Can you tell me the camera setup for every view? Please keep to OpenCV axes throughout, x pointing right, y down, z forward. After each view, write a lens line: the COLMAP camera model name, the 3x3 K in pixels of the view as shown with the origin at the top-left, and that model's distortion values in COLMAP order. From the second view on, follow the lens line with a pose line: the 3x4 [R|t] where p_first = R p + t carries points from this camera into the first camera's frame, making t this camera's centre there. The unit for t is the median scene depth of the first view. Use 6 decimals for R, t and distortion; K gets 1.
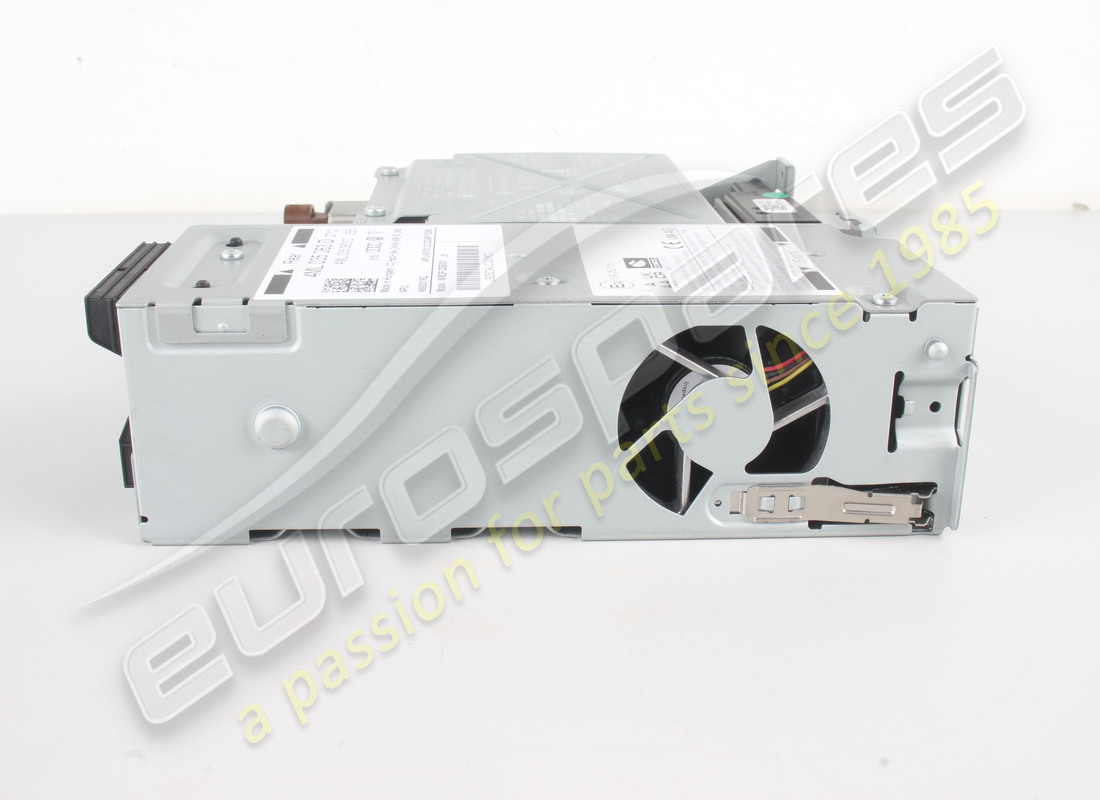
lens RADIAL K [[1802.2, 0, 547.1], [0, 1802.2, 396.9], [0, 0, 1]] dist [-0.019098, 0.000000]
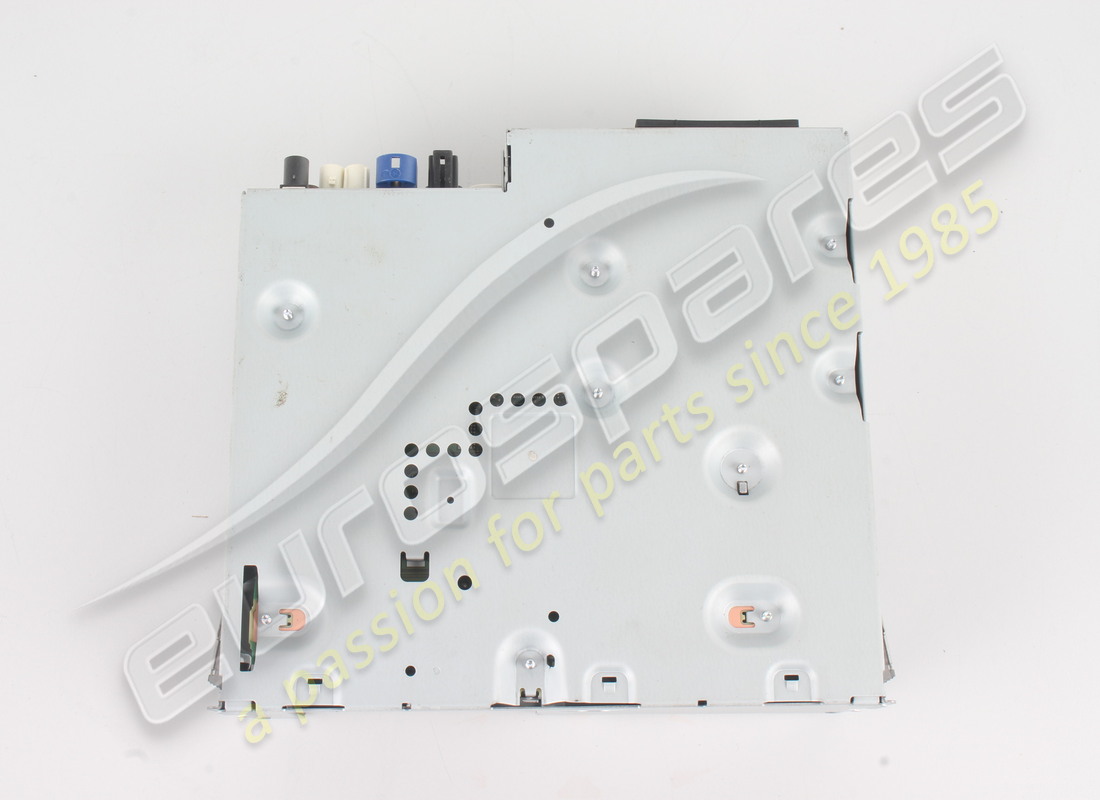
lens RADIAL K [[1804.5, 0, 549.6], [0, 1804.5, 404.2], [0, 0, 1]] dist [-0.025224, 0.000000]
pose [[0.999904, 0.000548, 0.013823, -0.112727], [-0.000483, 0.999989, -0.004666, 0.078891], [-0.013826, 0.004659, 0.999894, -0.001100]]
